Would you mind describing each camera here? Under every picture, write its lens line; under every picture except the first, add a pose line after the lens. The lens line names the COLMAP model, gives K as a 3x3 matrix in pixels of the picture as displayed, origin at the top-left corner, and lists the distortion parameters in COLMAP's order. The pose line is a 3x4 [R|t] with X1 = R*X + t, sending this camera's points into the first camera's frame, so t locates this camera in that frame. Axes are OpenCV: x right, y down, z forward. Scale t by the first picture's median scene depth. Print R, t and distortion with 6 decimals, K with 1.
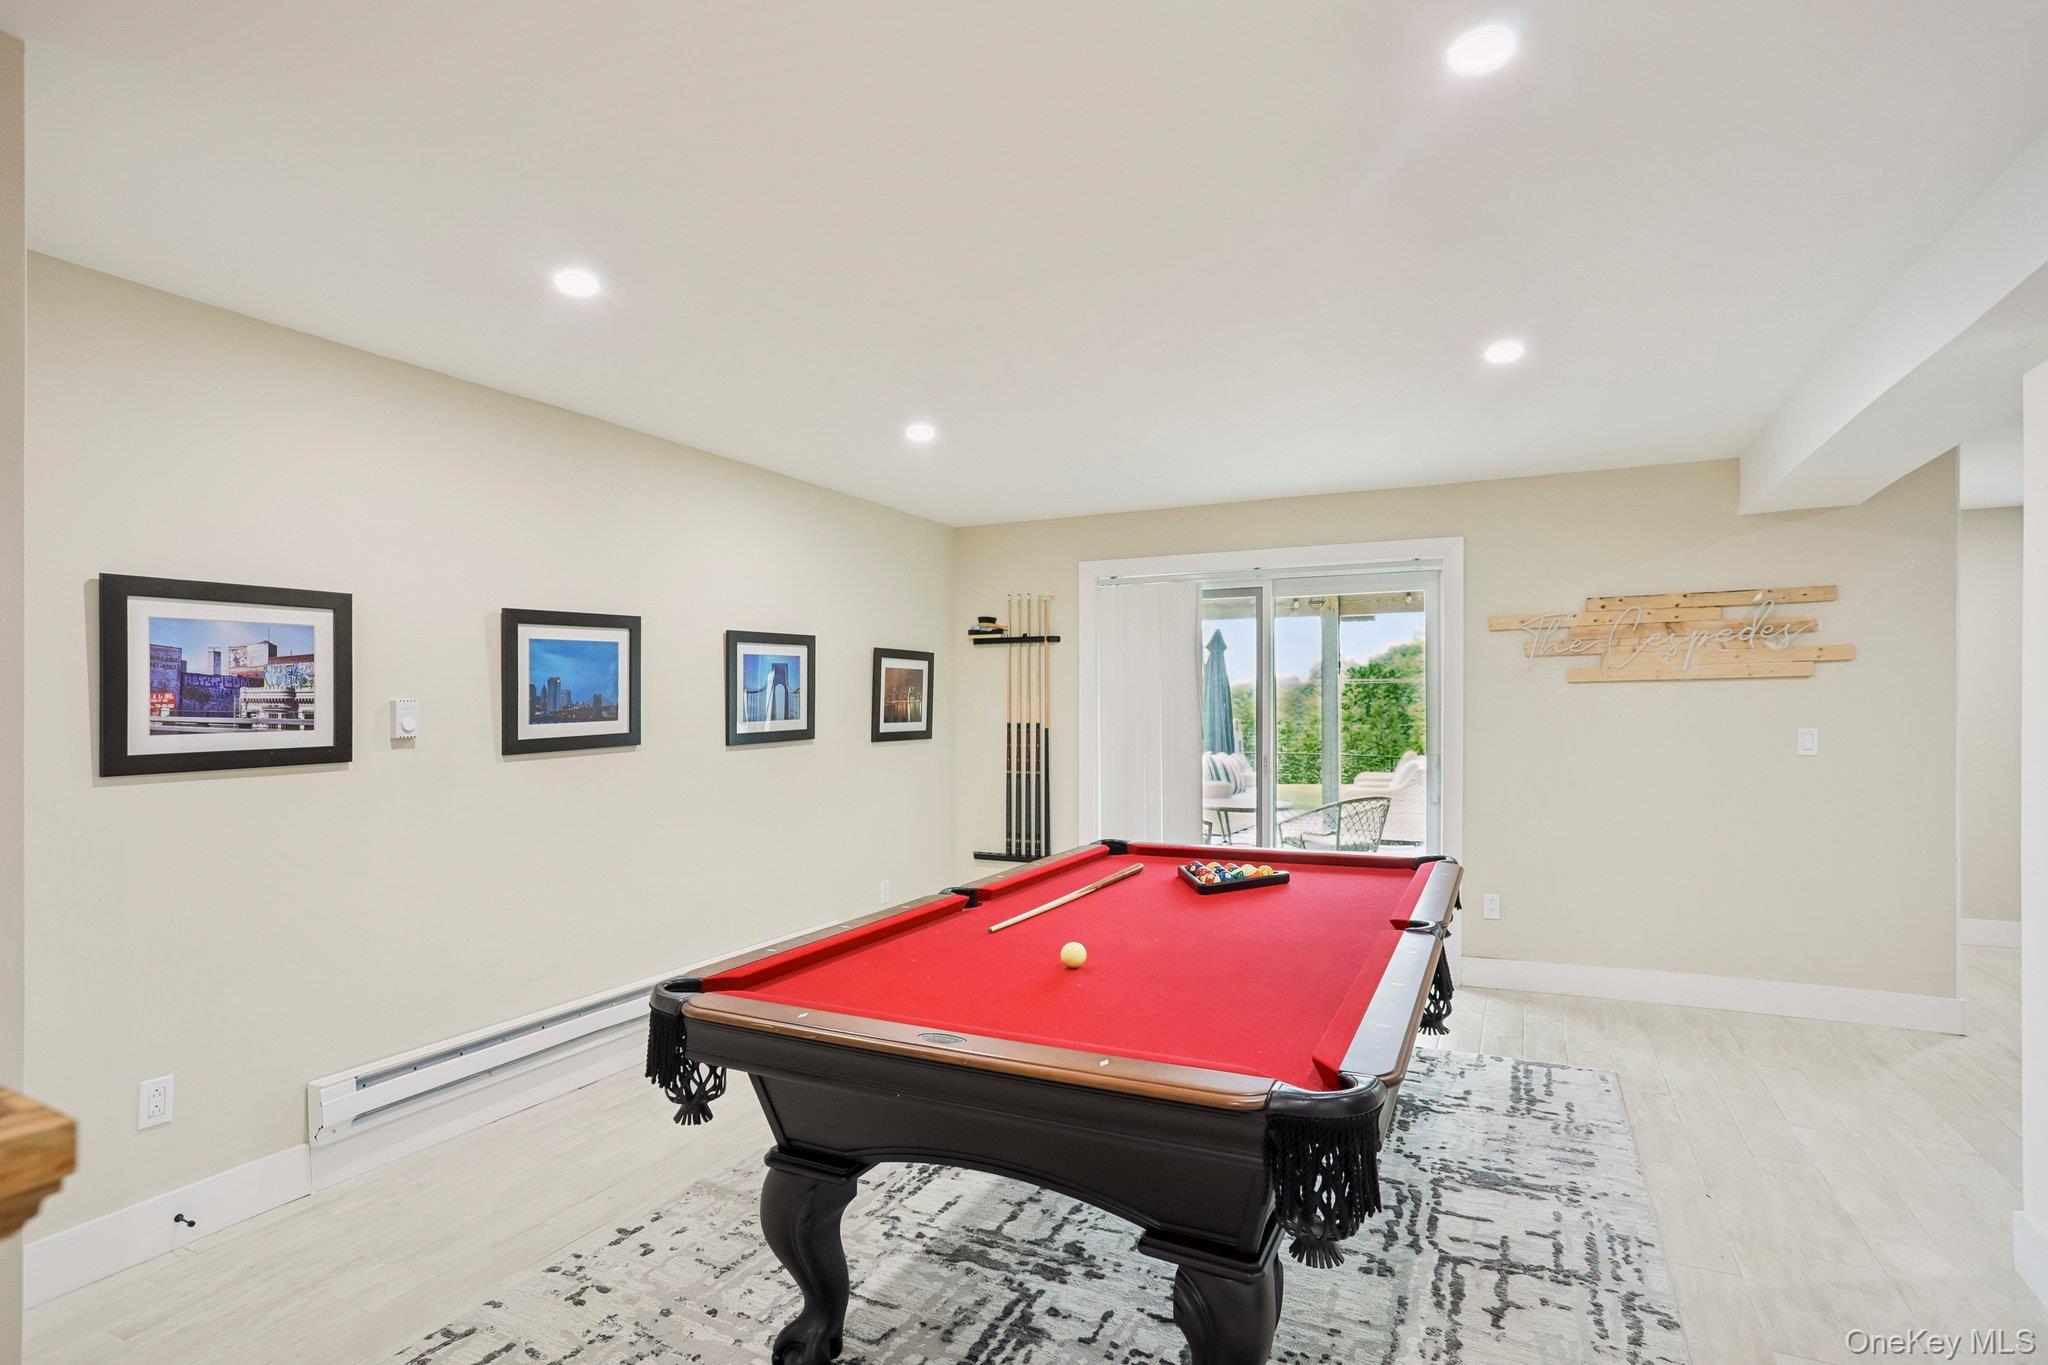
lens RADIAL K [[1045.5, 0, 1003.7], [0, 1045.5, 694.3], [0, 0, 1]] dist [-0.045527, 0.019894]
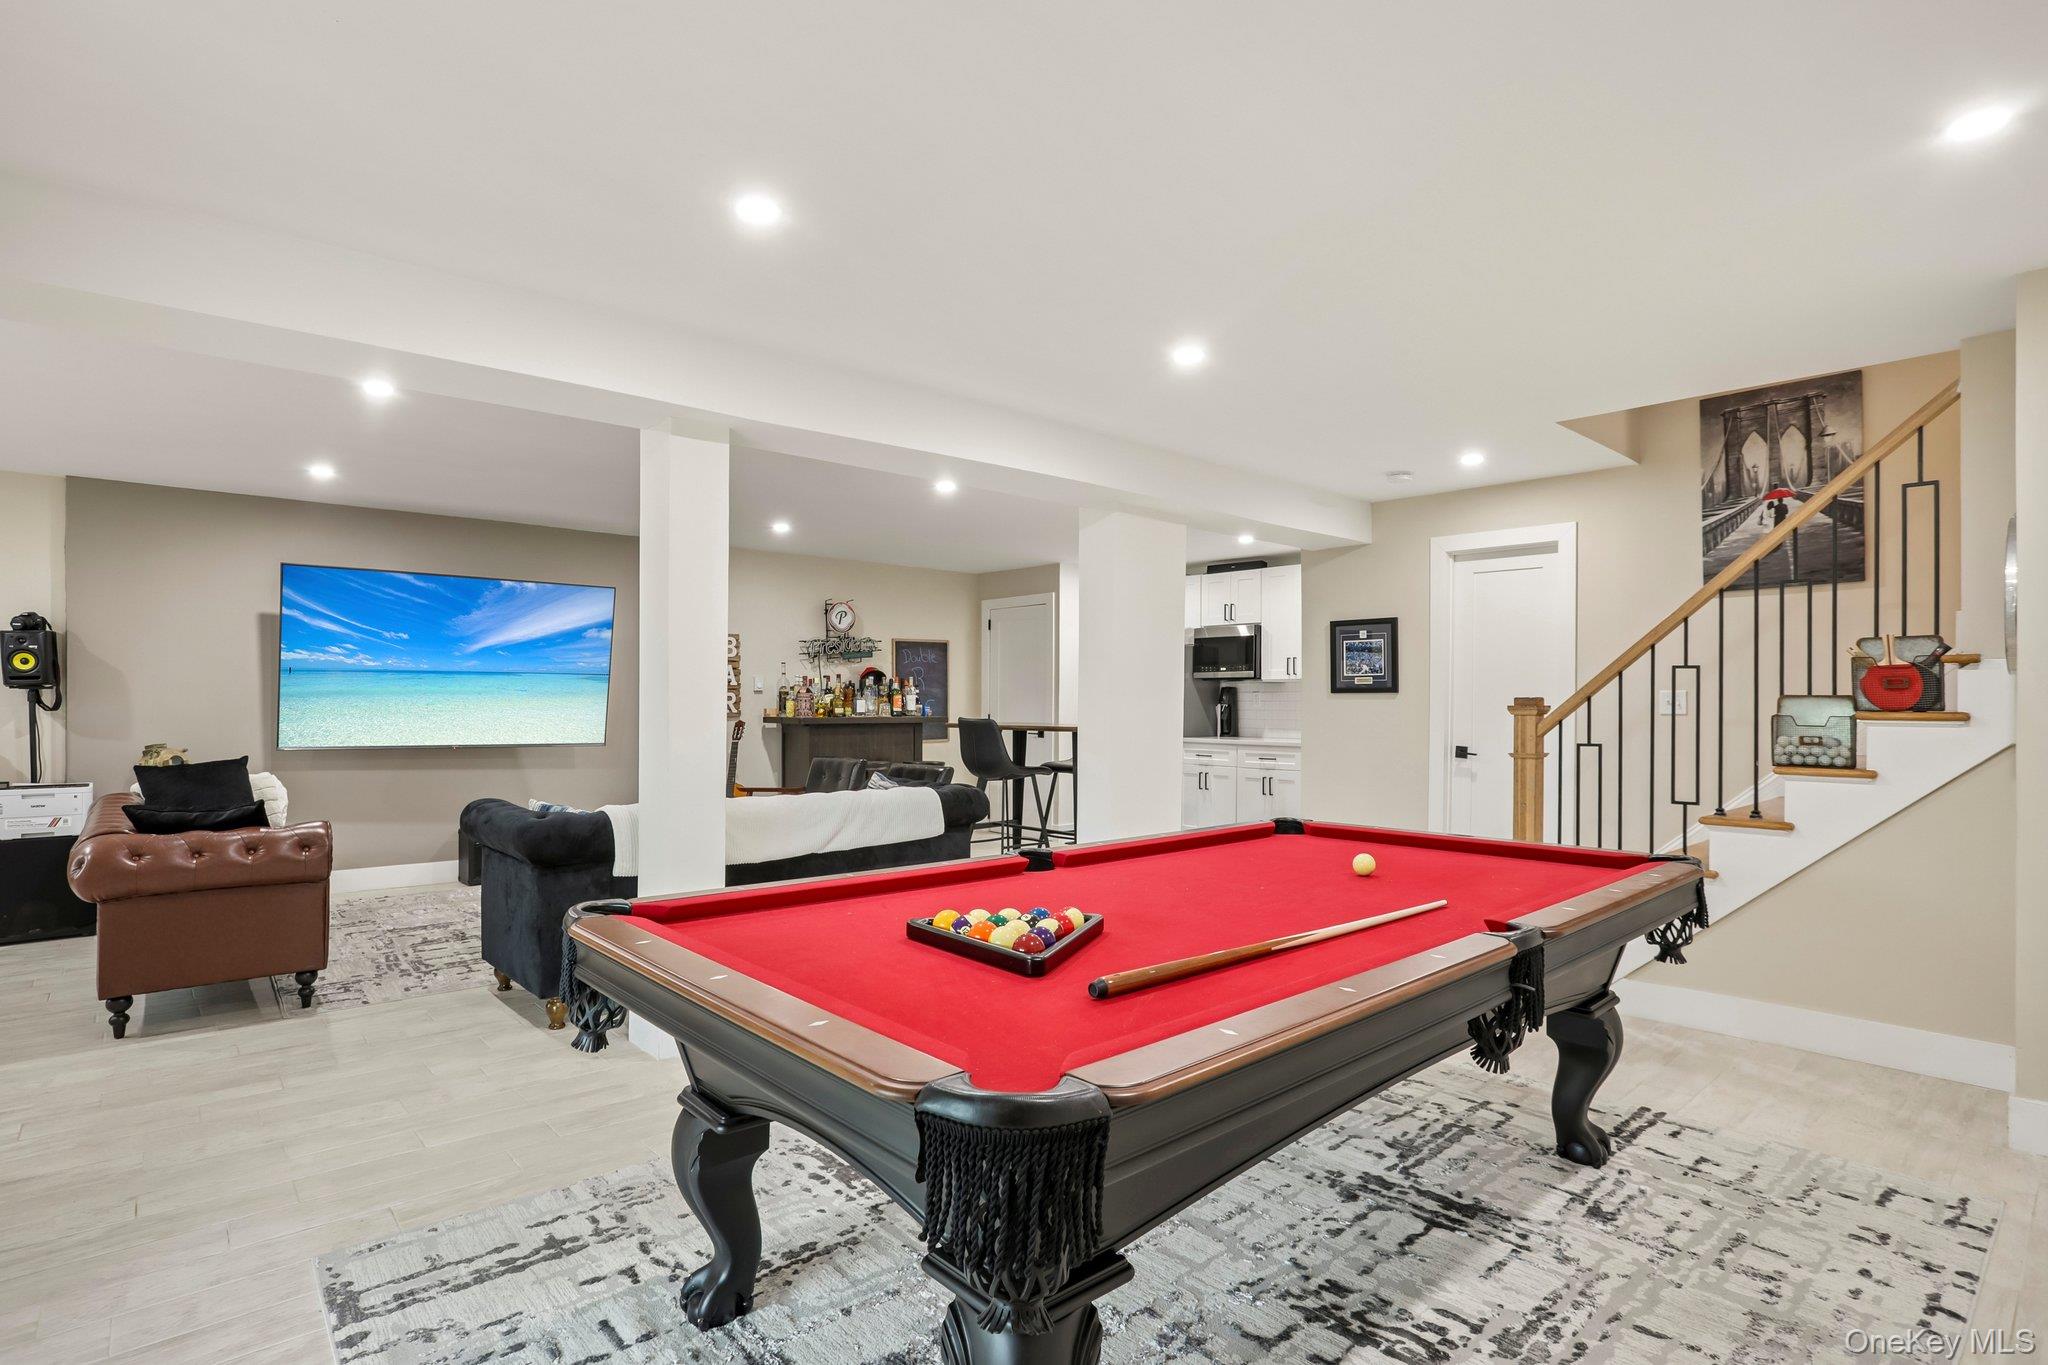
lens RADIAL K [[1045.5, 0, 1003.7], [0, 1045.5, 694.3], [0, 0, 1]] dist [-0.045527, 0.019894]
pose [[-0.926887, 0.005405, 0.375300, -0.000057], [-0.003480, 0.999730, -0.022992, 0.076764], [-0.375323, -0.022617, -0.926618, 2.004918]]
